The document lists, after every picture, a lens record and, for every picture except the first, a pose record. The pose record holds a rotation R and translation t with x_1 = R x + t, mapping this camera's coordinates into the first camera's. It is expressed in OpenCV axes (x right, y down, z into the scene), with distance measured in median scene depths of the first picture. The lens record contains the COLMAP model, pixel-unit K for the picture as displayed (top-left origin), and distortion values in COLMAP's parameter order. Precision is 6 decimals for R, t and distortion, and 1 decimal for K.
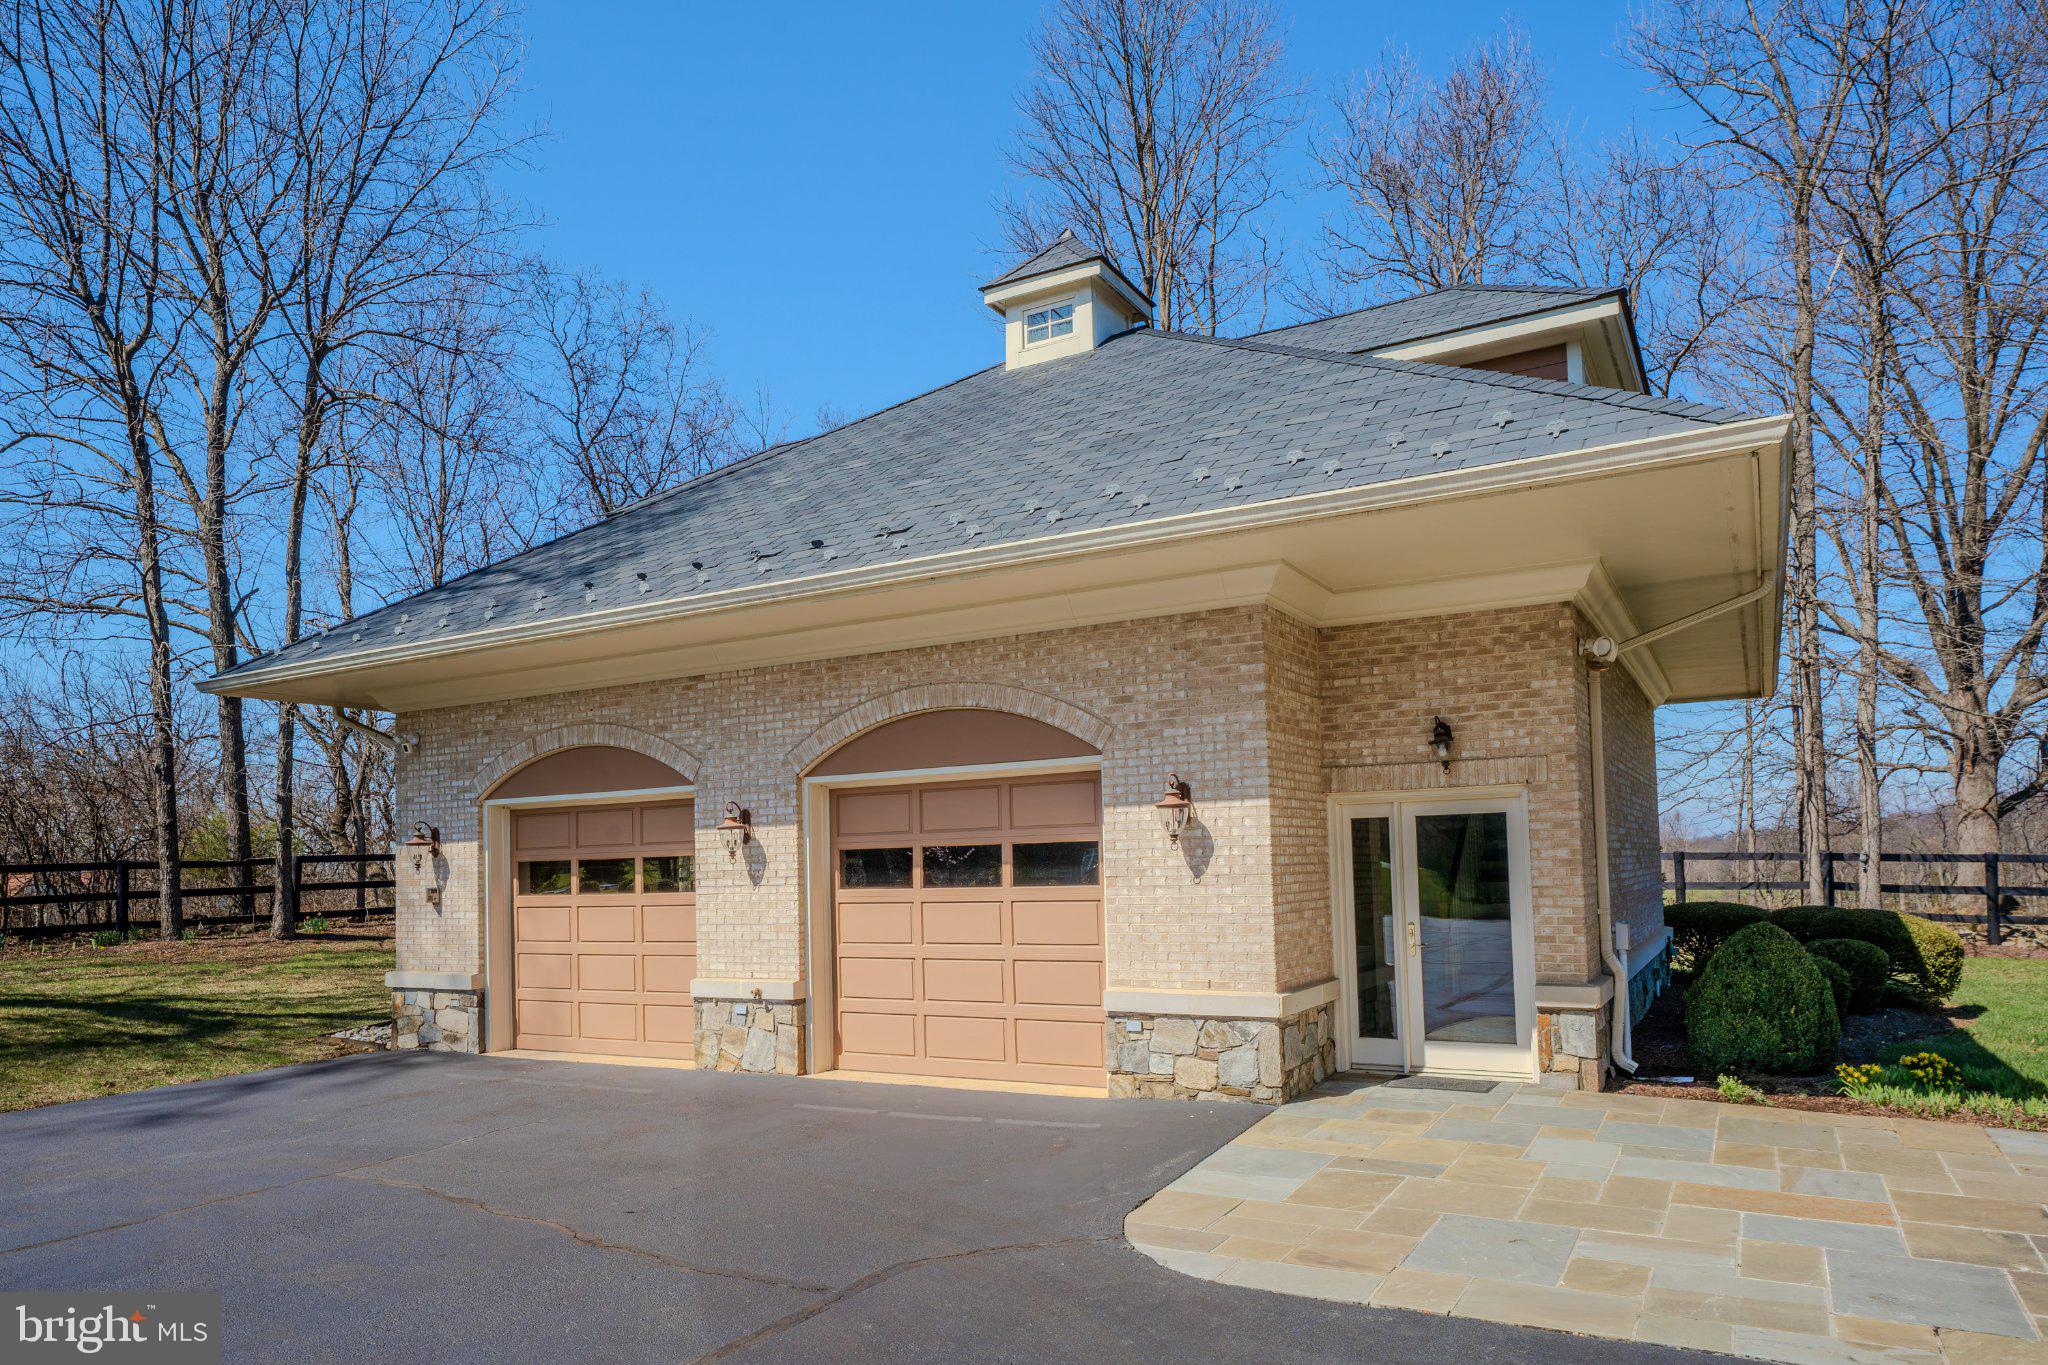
lens RADIAL K [[1389.2, 0, 1023.7], [0, 1389.2, 811.0], [0, 0, 1]] dist [0.001676, 0.000119]
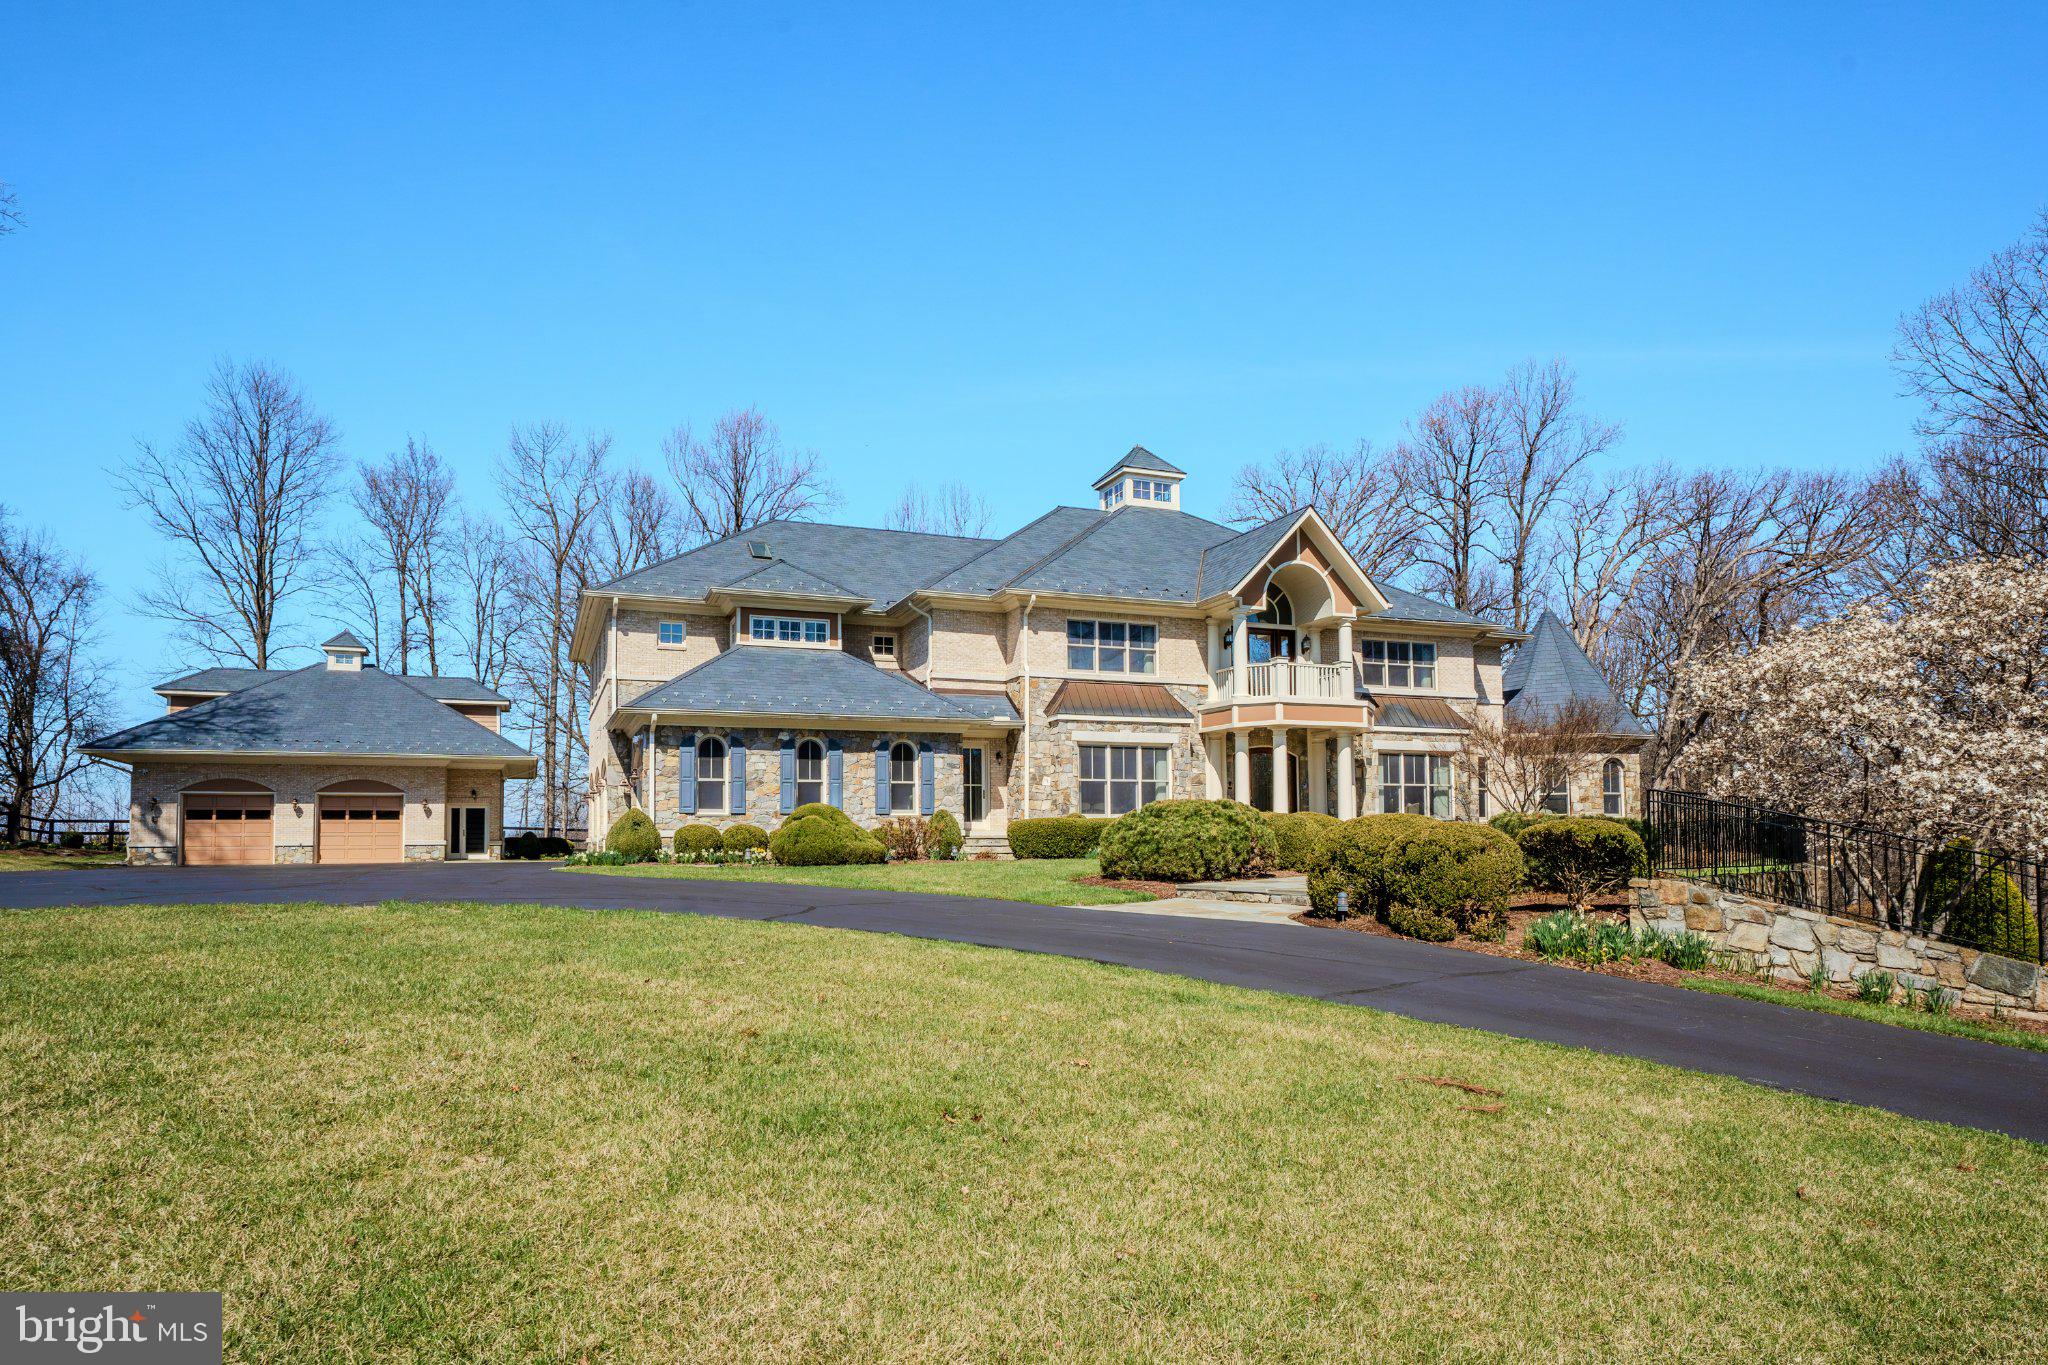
lens RADIAL K [[1221.5, 0, 1032.0], [0, 1221.5, 711.3], [0, 0, 1]] dist [0.004263, -0.000211]
pose [[0.614219, 0.100332, 0.782731, -1.821533], [-0.047888, 0.994796, -0.089937, -0.040997], [-0.787681, 0.017758, 0.615827, -3.115854]]
